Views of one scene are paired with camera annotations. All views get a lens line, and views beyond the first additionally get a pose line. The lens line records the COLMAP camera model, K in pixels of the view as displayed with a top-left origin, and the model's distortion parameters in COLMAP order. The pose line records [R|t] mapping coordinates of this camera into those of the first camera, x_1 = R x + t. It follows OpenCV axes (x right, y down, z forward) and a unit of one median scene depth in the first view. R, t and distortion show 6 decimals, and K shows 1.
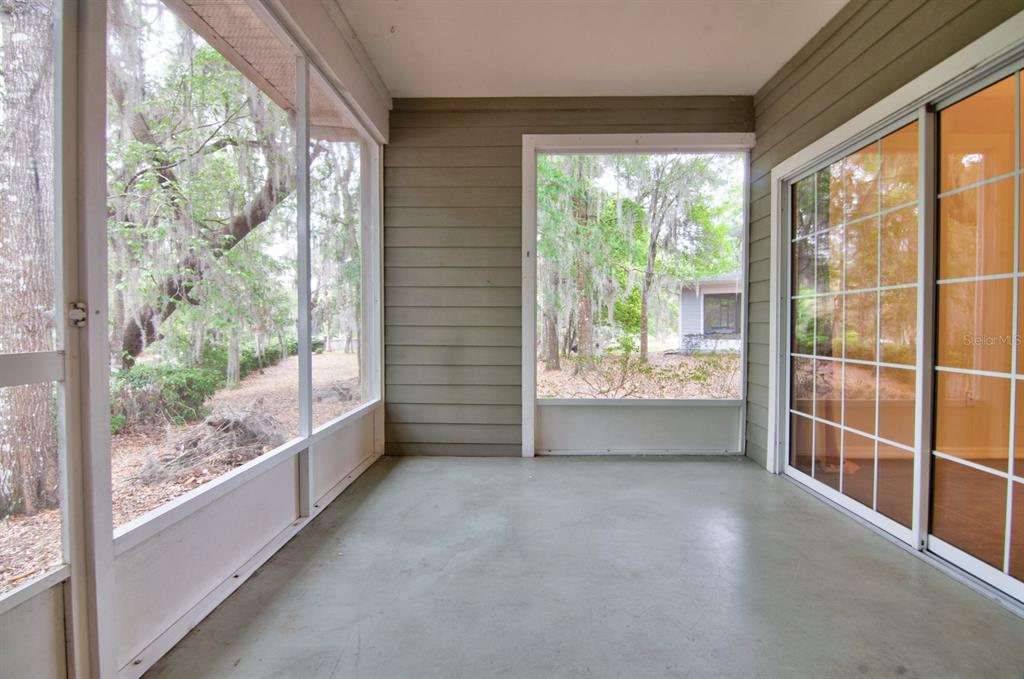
lens RADIAL K [[501.3, 0, 516.8], [0, 501.3, 340.2], [0, 0, 1]] dist [-0.019095, -0.006806]
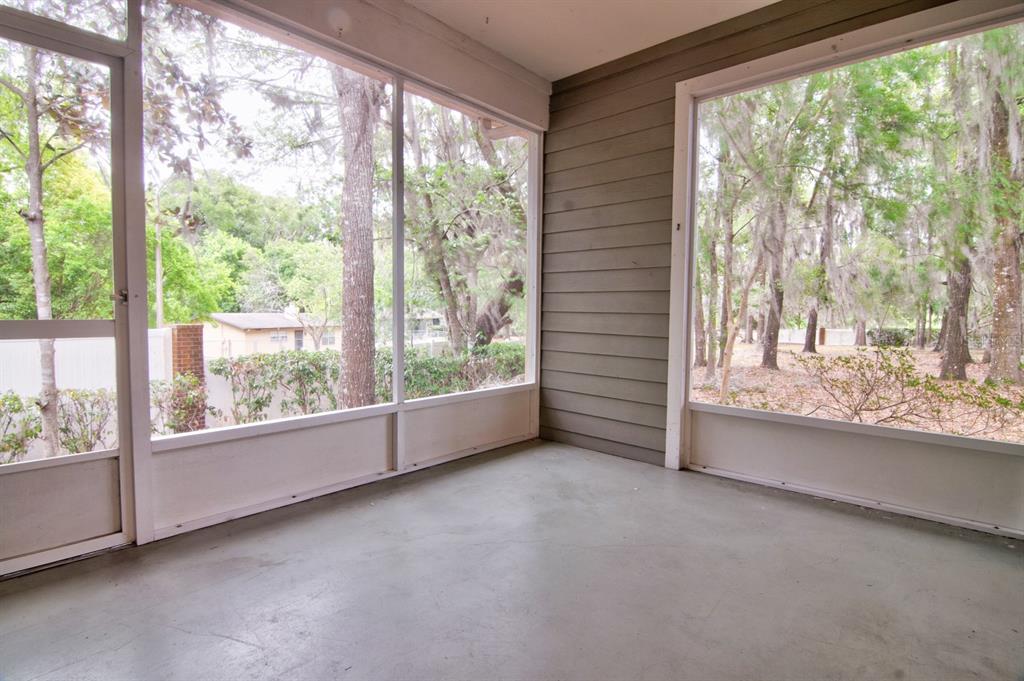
lens RADIAL K [[501.3, 0, 507.1], [0, 501.3, 342.7], [0, 0, 1]] dist [-0.019095, -0.006806]
pose [[0.754322, 0.049050, -0.654670, 0.356834], [-0.032643, 0.998774, 0.037220, -0.001406], [0.655693, -0.006705, 0.754998, 0.184229]]
